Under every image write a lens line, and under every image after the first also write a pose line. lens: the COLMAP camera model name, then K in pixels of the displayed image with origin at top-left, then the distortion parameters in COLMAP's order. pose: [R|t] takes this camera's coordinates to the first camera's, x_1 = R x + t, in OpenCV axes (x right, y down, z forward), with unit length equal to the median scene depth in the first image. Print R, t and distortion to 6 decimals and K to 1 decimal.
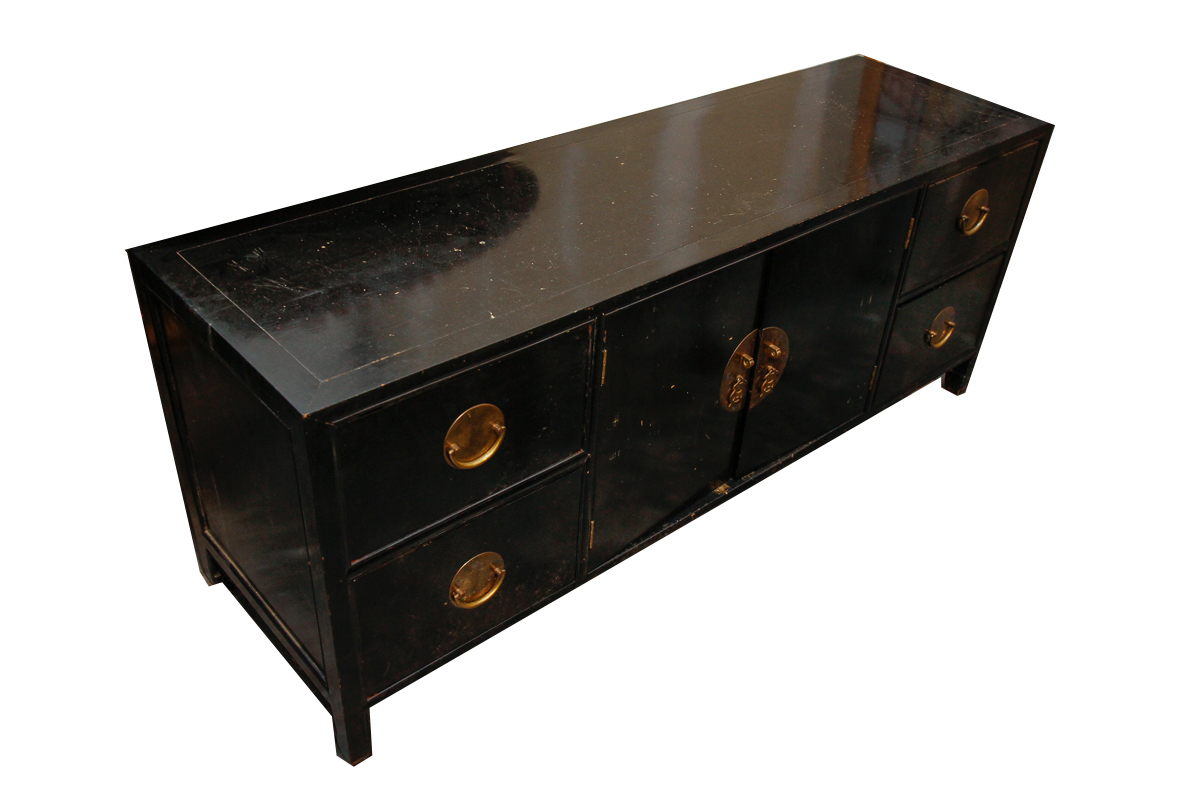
lens RADIAL K [[1029.6, 0, 597.4], [0, 1029.6, 417.0], [0, 0, 1]] dist [0.001169, 0.014799]
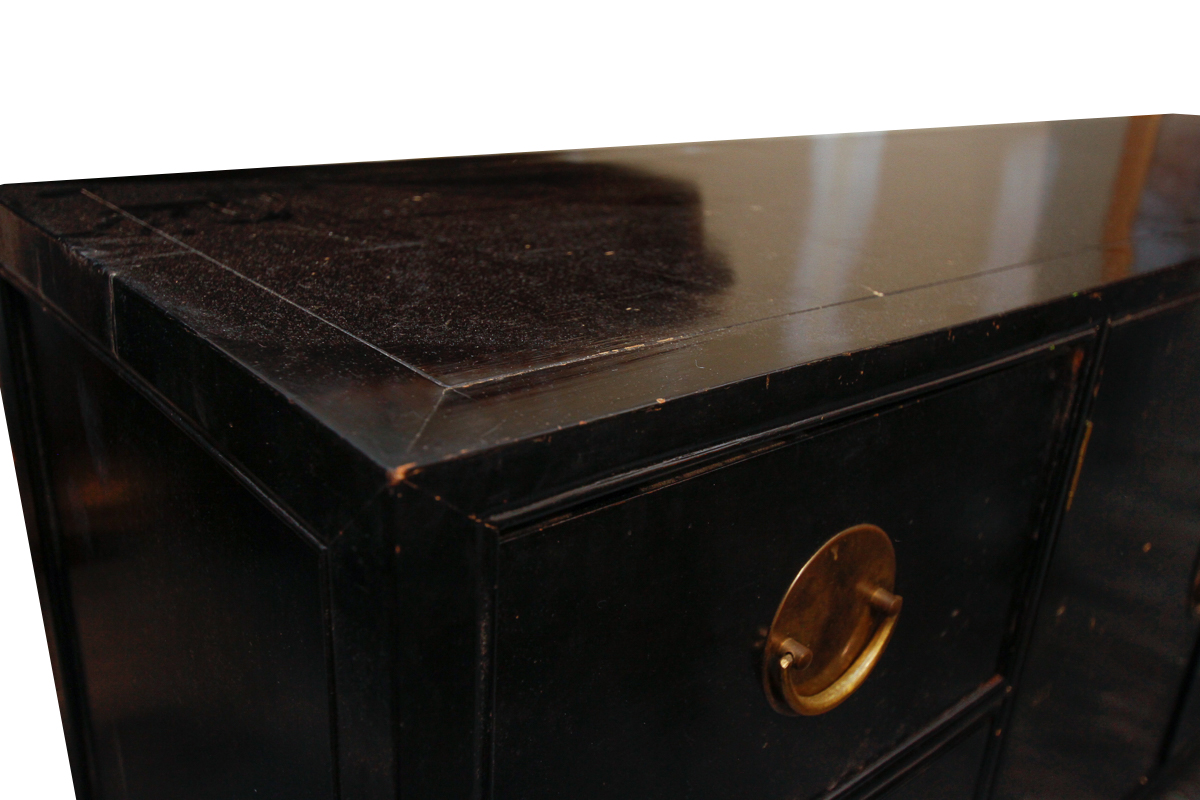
lens RADIAL K [[1029.6, 0, 597.4], [0, 1029.6, 417.0], [0, 0, 1]] dist [0.001169, 0.014799]
pose [[0.999920, 0.006019, -0.011089, -0.171442], [-0.008569, 0.969045, -0.246734, 0.034106], [0.009261, 0.246809, 0.969020, 0.556241]]
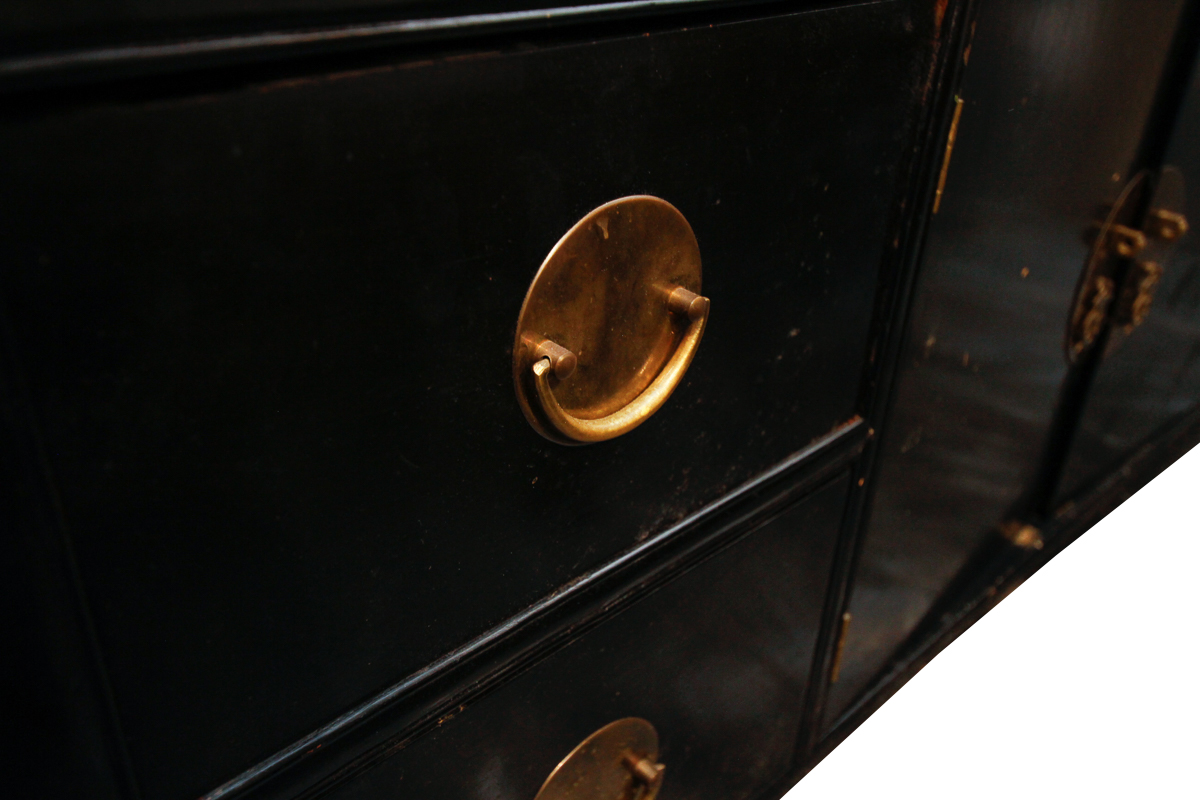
lens RADIAL K [[1029.6, 0, 597.4], [0, 1029.6, 417.0], [0, 0, 1]] dist [0.001169, 0.014799]
pose [[0.998797, -0.038268, 0.030667, -0.116320], [0.040971, 0.994824, -0.092988, 0.061229], [-0.026950, 0.094132, 0.995195, 0.629344]]
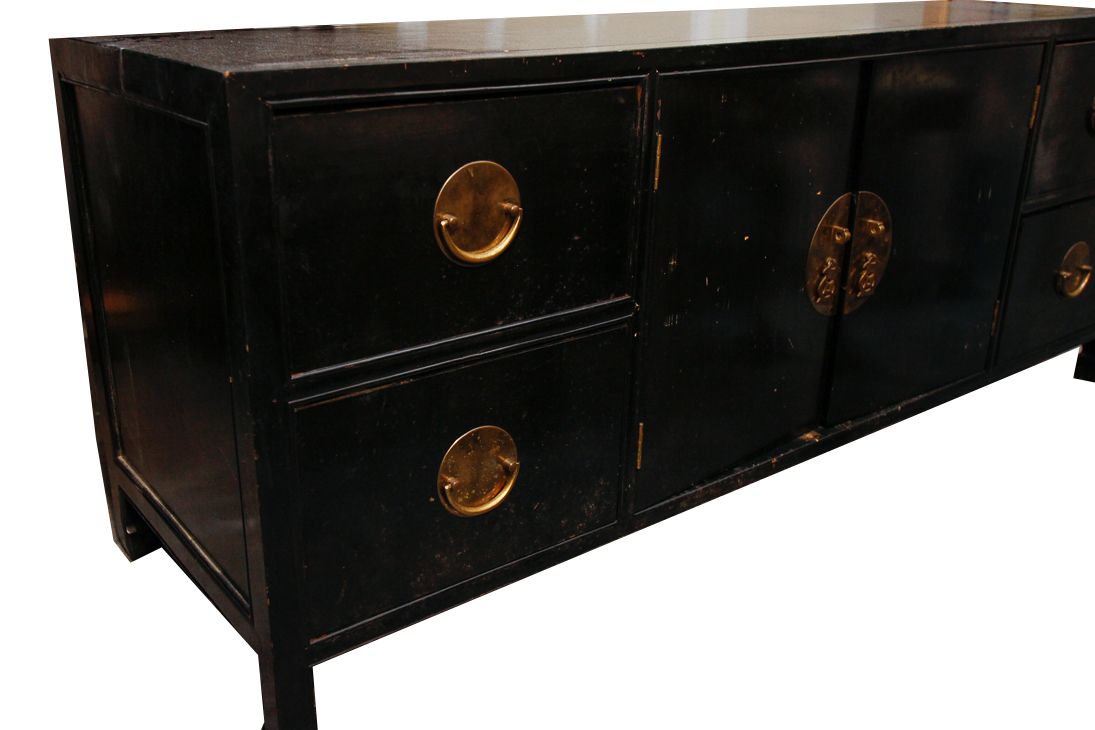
lens RADIAL K [[1025.9, 0, 491.5], [0, 1025.9, 343.2], [0, 0, 1]] dist [-0.010226, 0.065293]
pose [[0.994800, -0.018250, -0.100195, -0.037269], [-0.009695, 0.962377, -0.271546, 0.253054], [0.101381, 0.271105, 0.957196, 0.316580]]
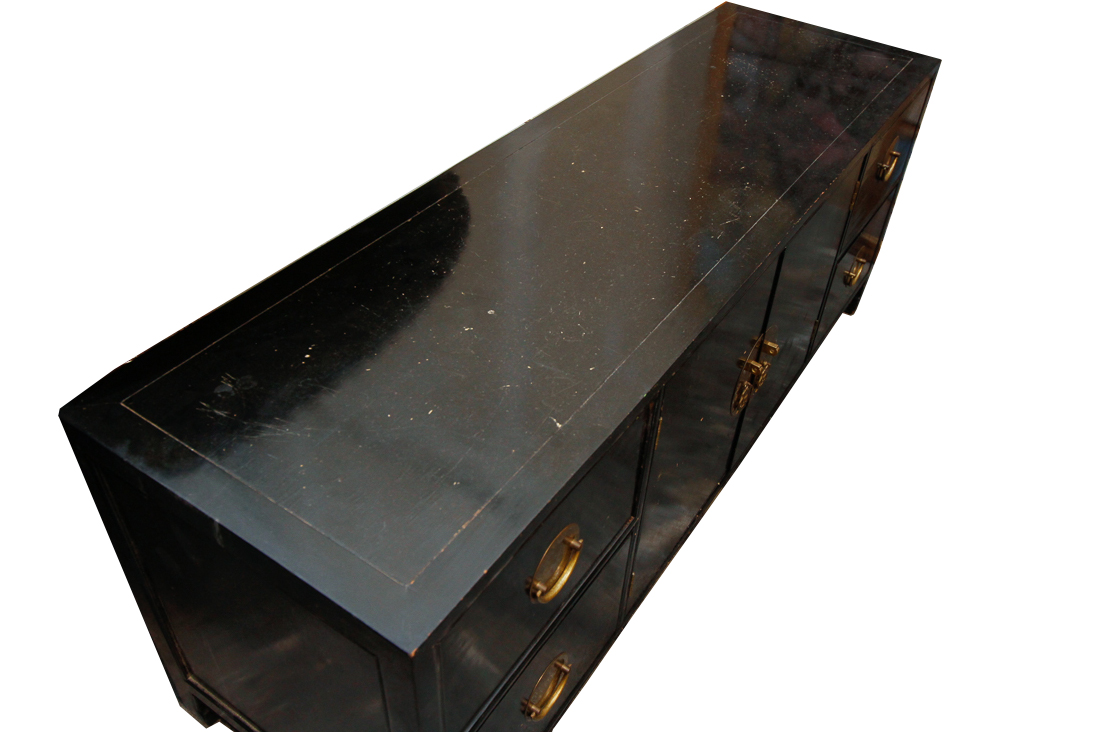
lens RADIAL K [[877.3, 0, 581.5], [0, 877.3, 346.7], [0, 0, 1]] dist [-0.001871, 0.000509]
pose [[0.961017, -0.175156, 0.213931, -0.193516], [0.156061, 0.982338, 0.103235, -0.197448], [-0.228235, -0.065825, 0.971378, 0.267615]]
